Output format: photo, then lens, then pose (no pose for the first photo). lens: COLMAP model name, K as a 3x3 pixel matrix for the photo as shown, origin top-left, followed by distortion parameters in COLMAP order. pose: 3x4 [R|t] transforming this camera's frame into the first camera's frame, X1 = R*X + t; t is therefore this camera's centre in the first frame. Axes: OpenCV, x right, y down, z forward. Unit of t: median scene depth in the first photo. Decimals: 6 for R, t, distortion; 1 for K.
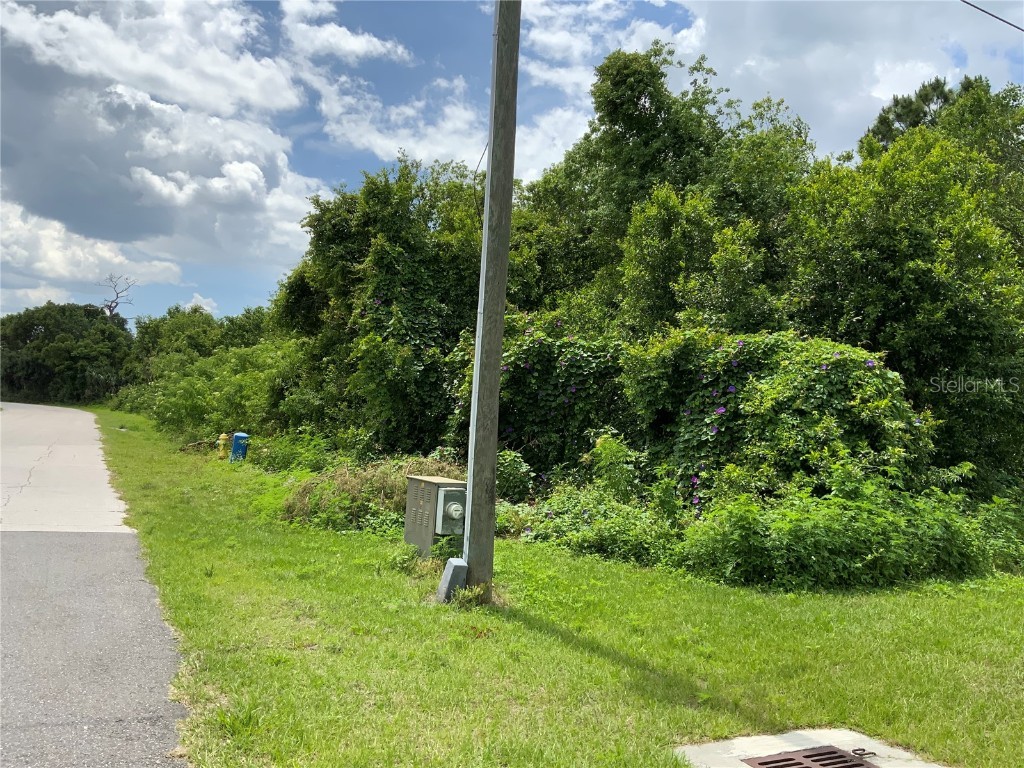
lens RADIAL K [[834.3, 0, 509.4], [0, 834.3, 382.0], [0, 0, 1]] dist [0.086569, -0.195036]
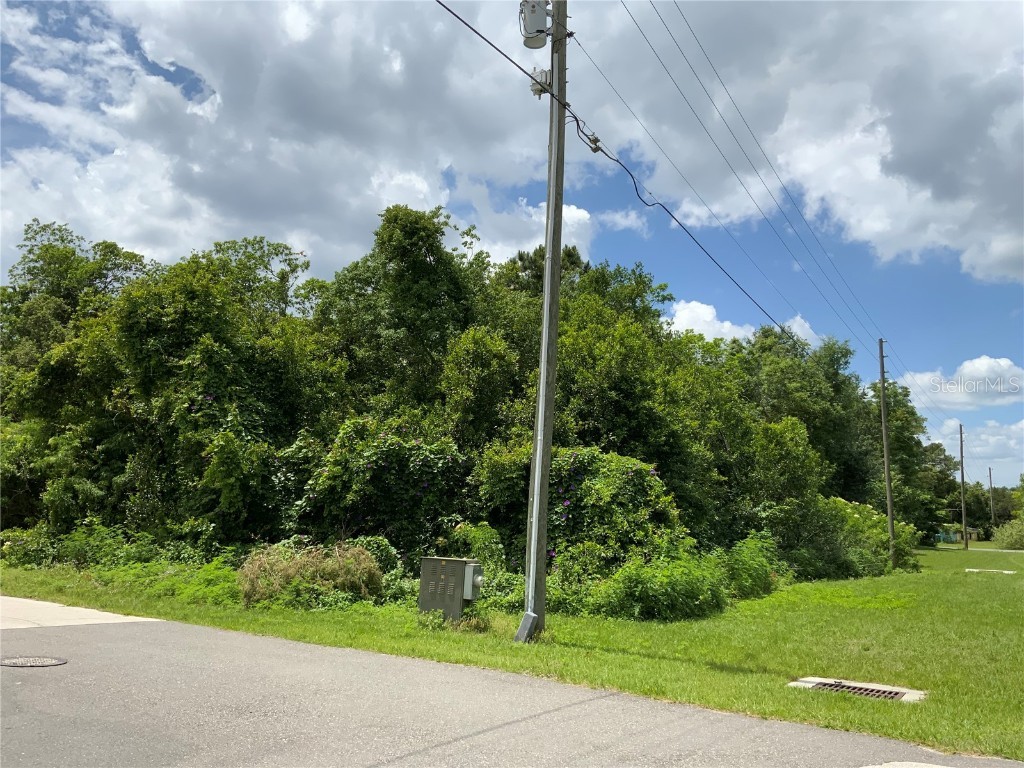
lens RADIAL K [[837.9, 0, 506.6], [0, 837.9, 380.6], [0, 0, 1]] dist [0.099552, -0.204266]
pose [[0.843327, 0.073769, 0.532313, -0.504024], [-0.021191, 0.994328, -0.104224, -0.017804], [-0.536982, 0.076614, 0.840107, -0.126672]]
